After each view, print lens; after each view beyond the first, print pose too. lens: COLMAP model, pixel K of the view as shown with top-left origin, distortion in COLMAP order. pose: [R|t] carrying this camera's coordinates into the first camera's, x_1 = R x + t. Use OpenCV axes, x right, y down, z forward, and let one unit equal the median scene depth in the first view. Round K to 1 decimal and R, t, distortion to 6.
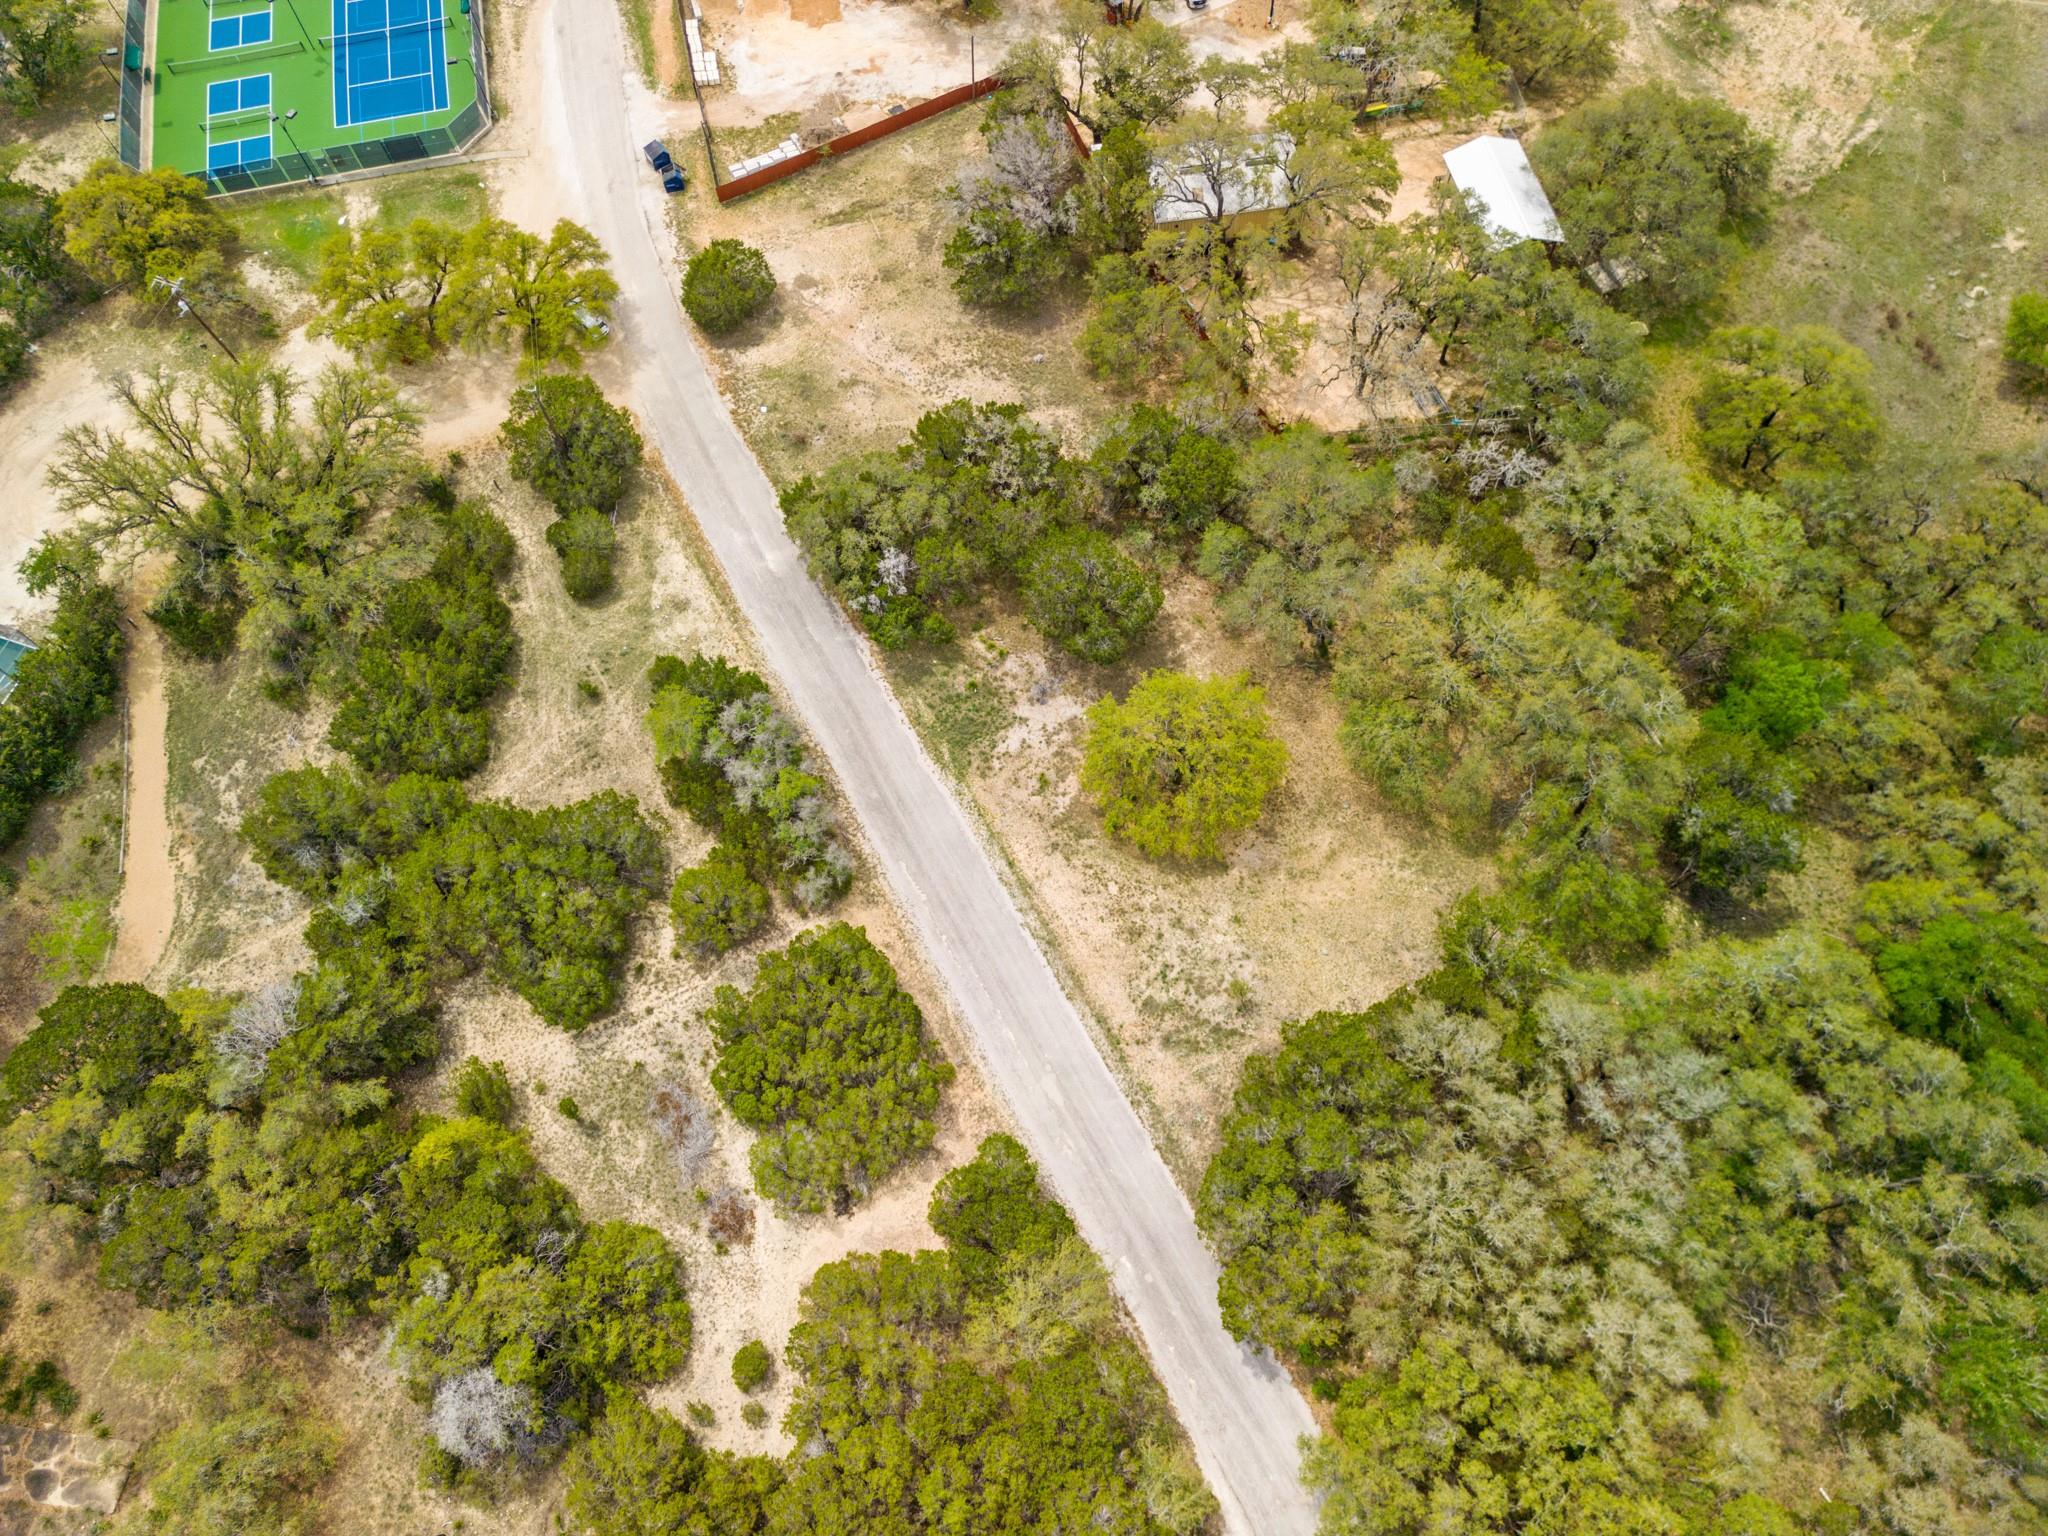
lens RADIAL K [[1432.4, 0, 1022.8], [0, 1432.4, 756.4], [0, 0, 1]] dist [0.077964, -0.070864]
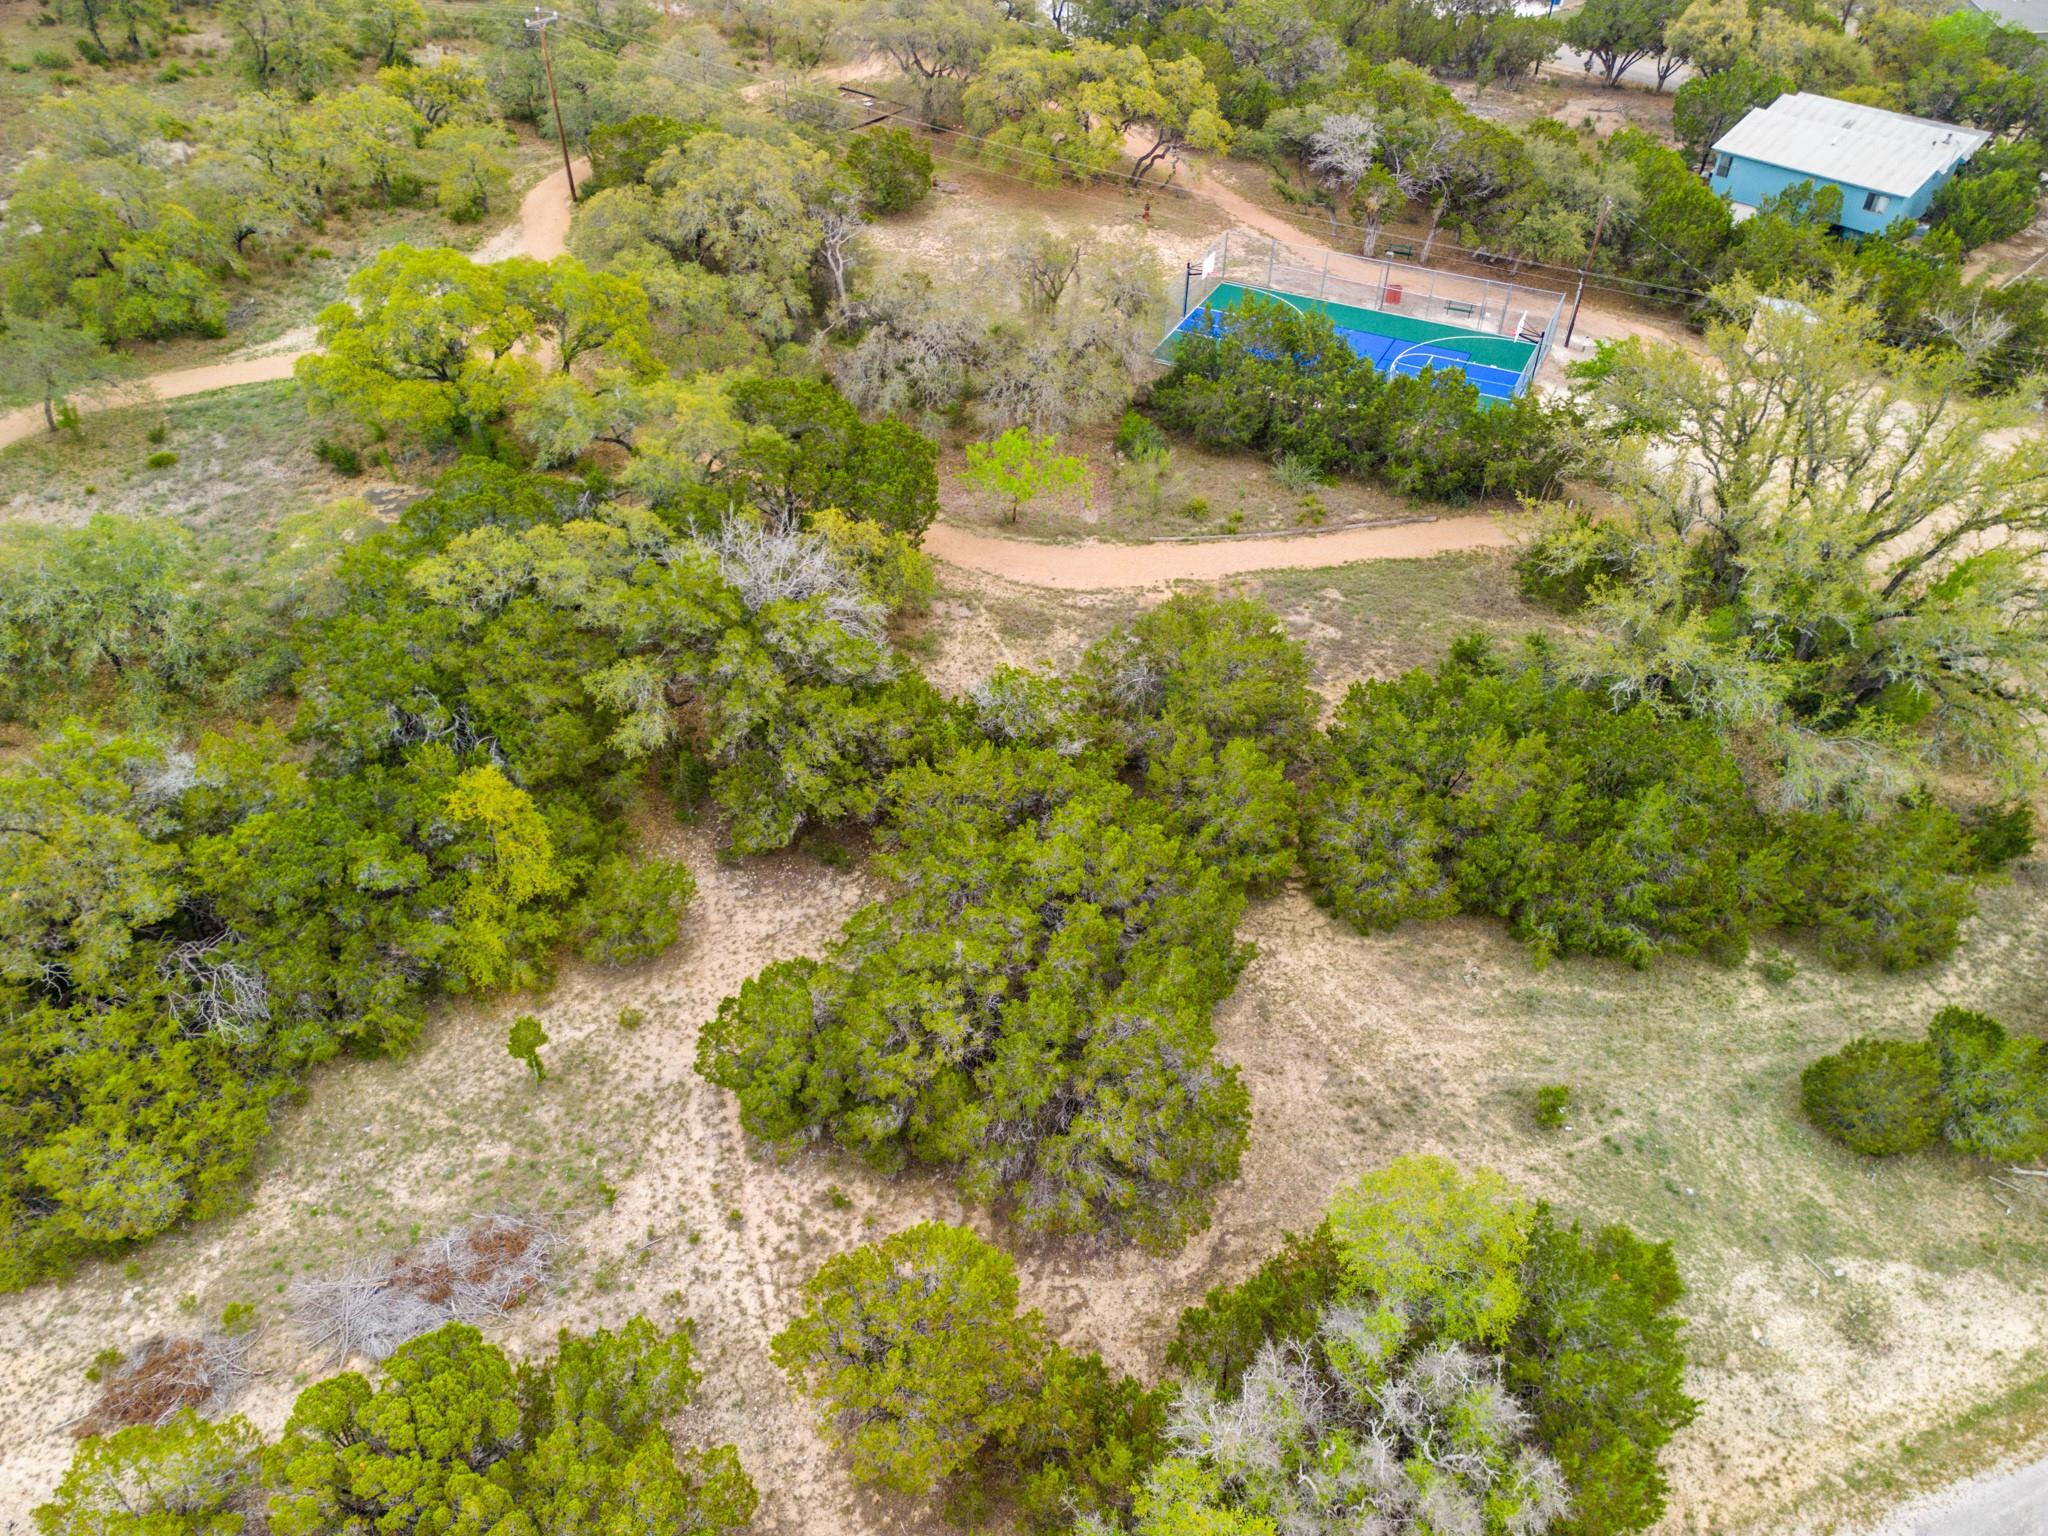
lens RADIAL K [[1432.4, 0, 1022.8], [0, 1432.4, 756.4], [0, 0, 1]] dist [0.077964, -0.070864]
pose [[-0.126494, 0.673871, -0.727941, -0.045335], [-0.891532, 0.244526, 0.381284, -0.109145], [0.434936, 0.697213, 0.569847, 0.712425]]
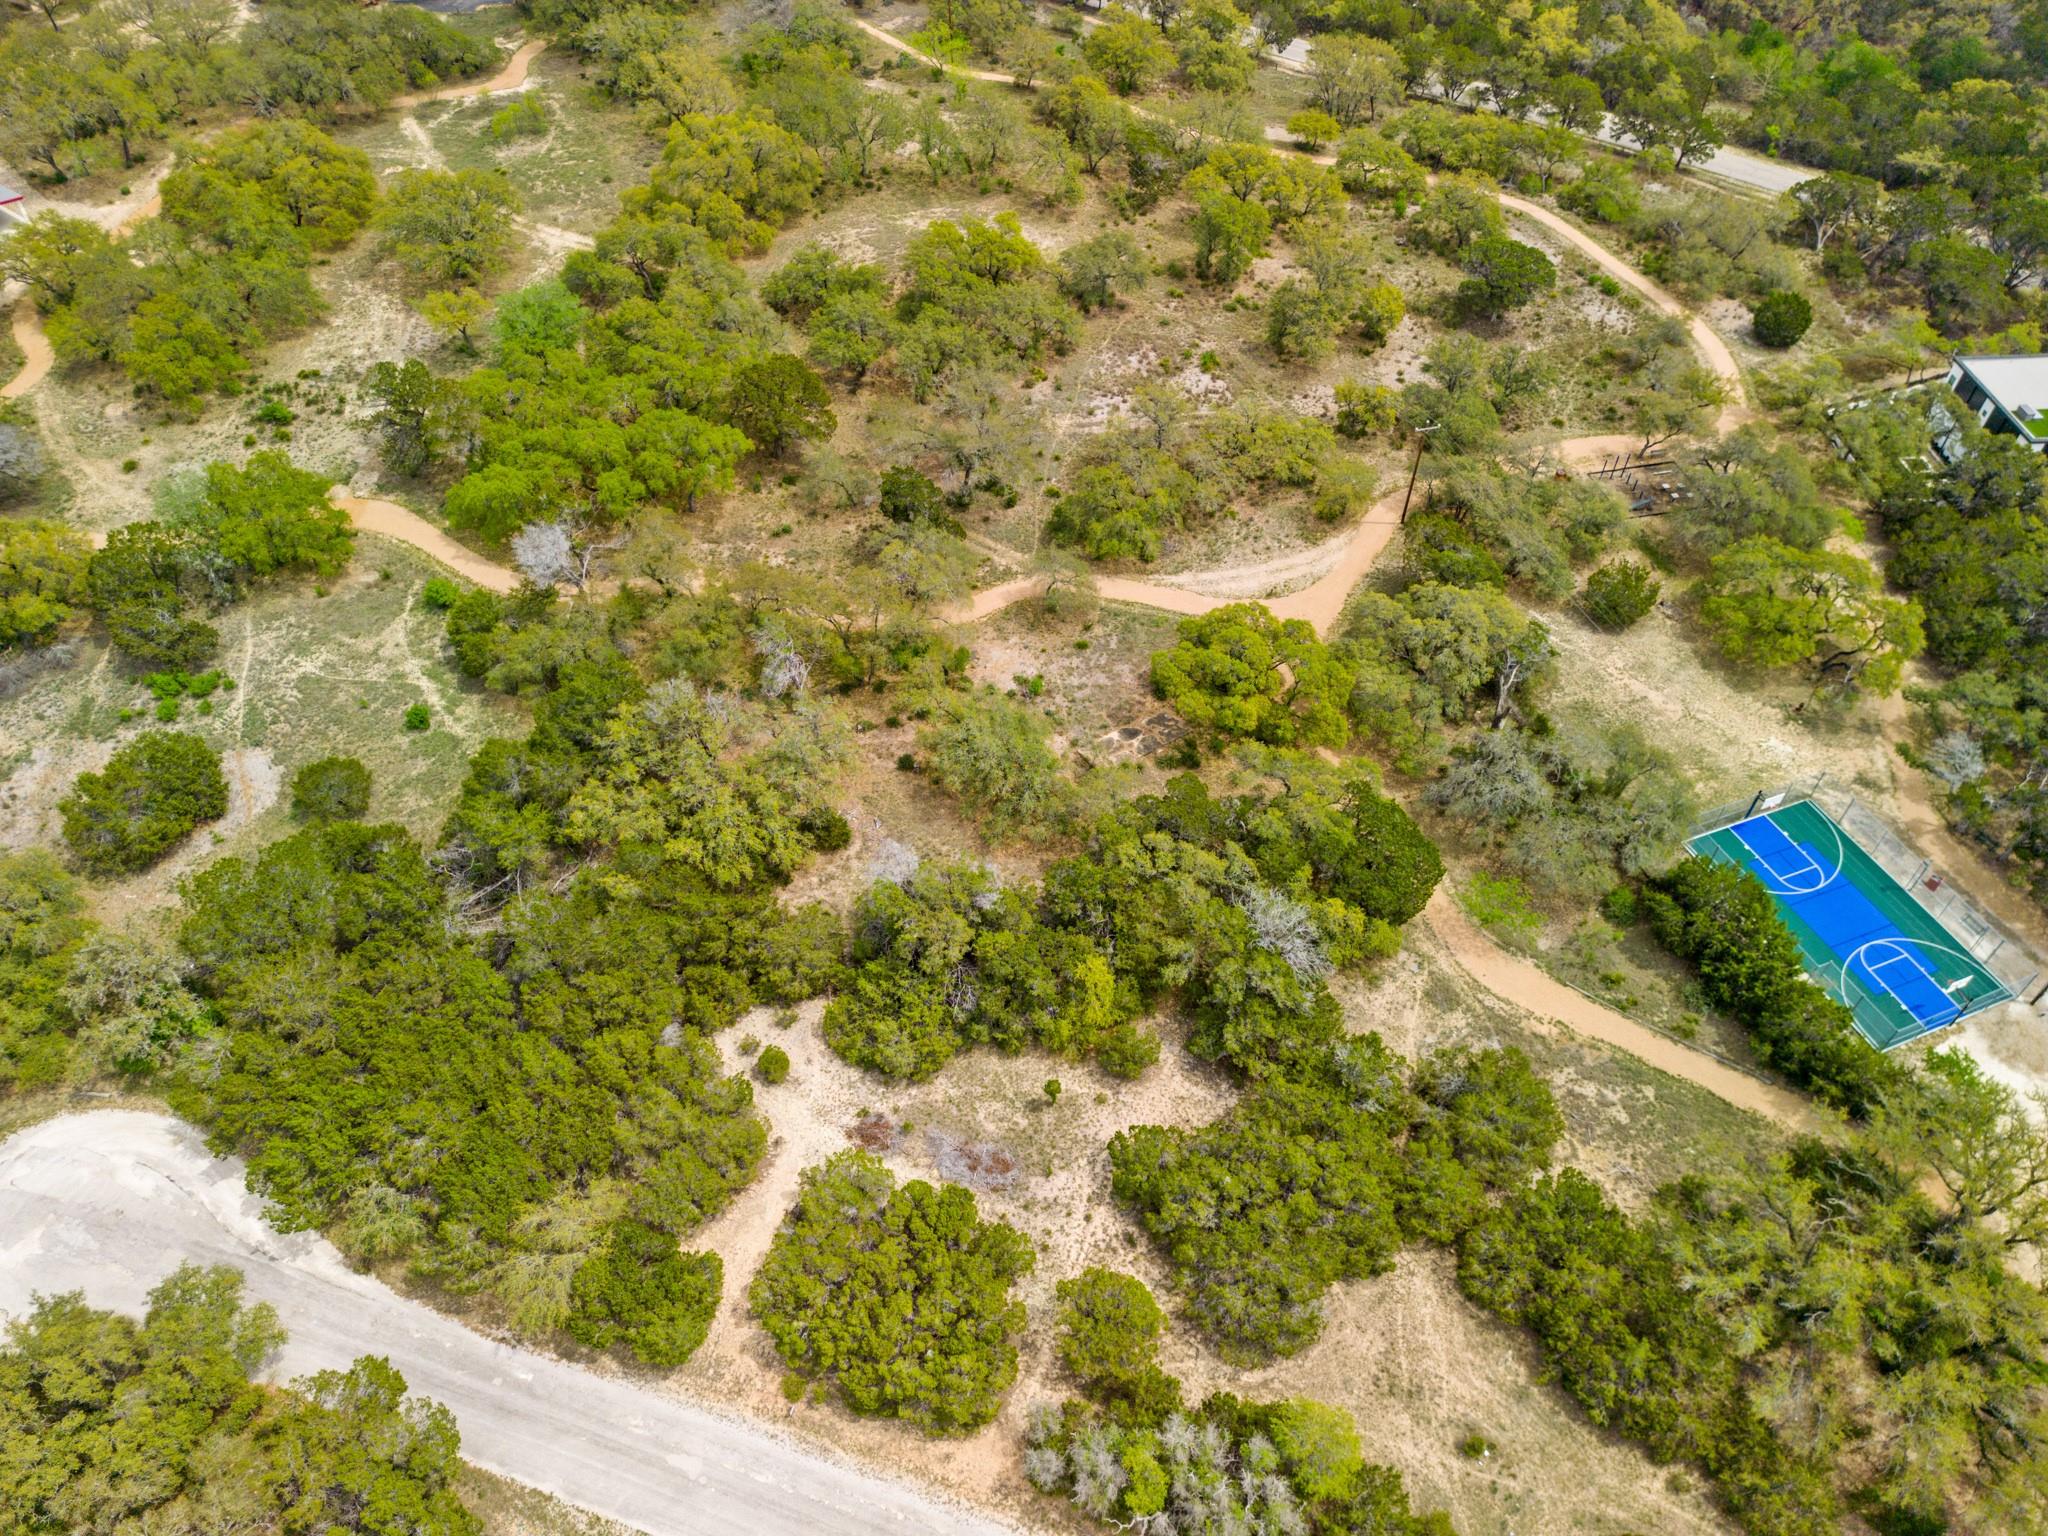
lens RADIAL K [[1432.4, 0, 1022.8], [0, 1432.4, 756.4], [0, 0, 1]] dist [0.077964, -0.070864]
pose [[-0.748473, 0.506543, -0.428023, 0.029607], [-0.584729, -0.199593, 0.786292, -0.508740], [0.312860, 0.838795, 0.445580, 0.313228]]
